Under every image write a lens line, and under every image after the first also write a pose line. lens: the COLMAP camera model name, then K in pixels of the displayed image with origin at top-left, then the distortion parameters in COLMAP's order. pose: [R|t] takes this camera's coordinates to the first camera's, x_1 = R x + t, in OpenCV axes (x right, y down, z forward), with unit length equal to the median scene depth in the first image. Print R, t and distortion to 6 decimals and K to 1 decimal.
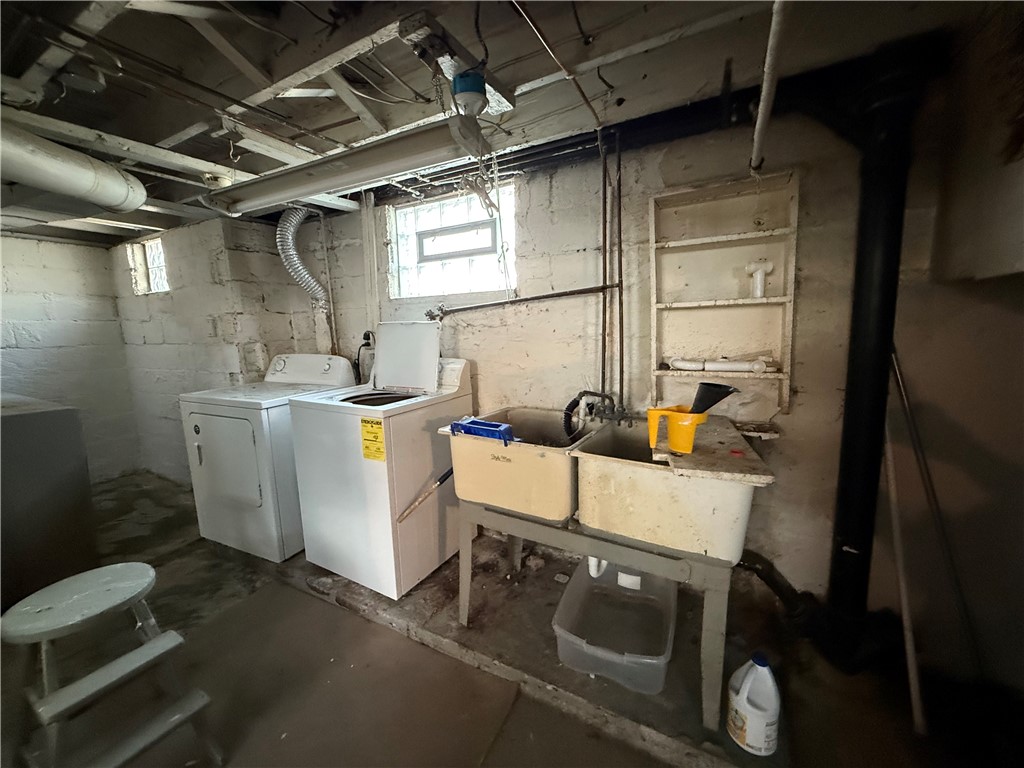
lens RADIAL K [[405.4, 0, 512.0], [0, 405.4, 383.4], [0, 0, 1]] dist [-0.012822, -0.000021]
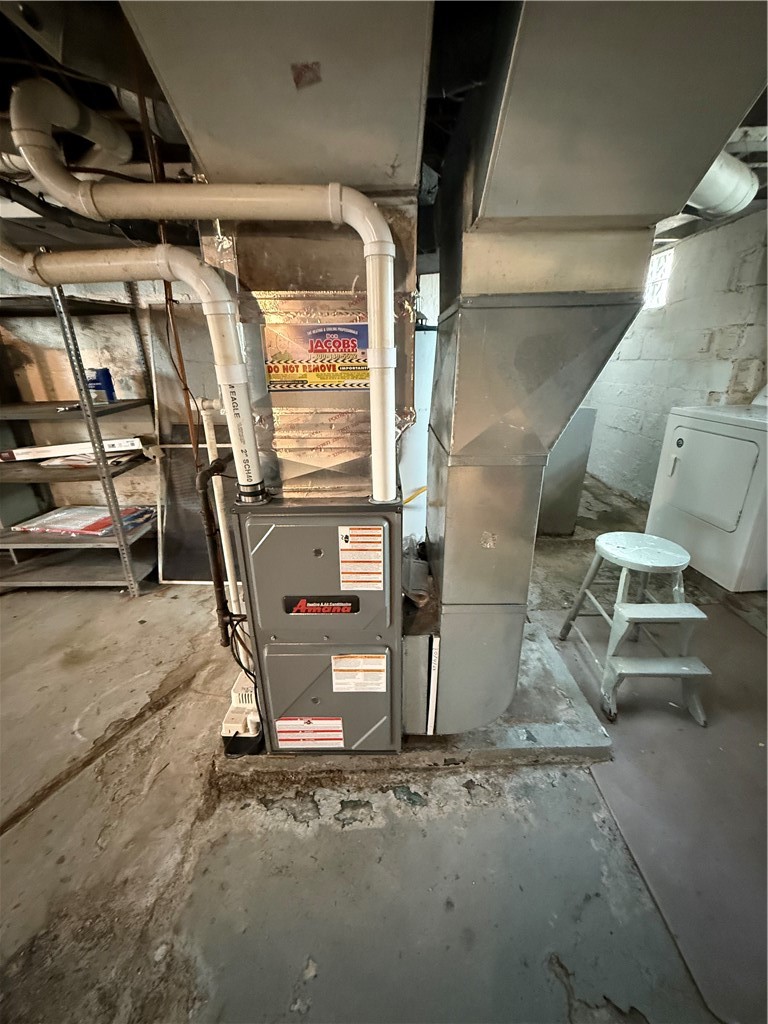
lens RADIAL K [[405.4, 0, 386.8], [0, 405.4, 510.9], [0, 0, 1]] dist [-0.012822, -0.000021]
pose [[0.453090, 0.324857, -0.830167, -0.159429], [-0.115390, 0.944777, 0.306728, 0.039634], [0.883965, -0.043183, 0.465554, -0.158259]]
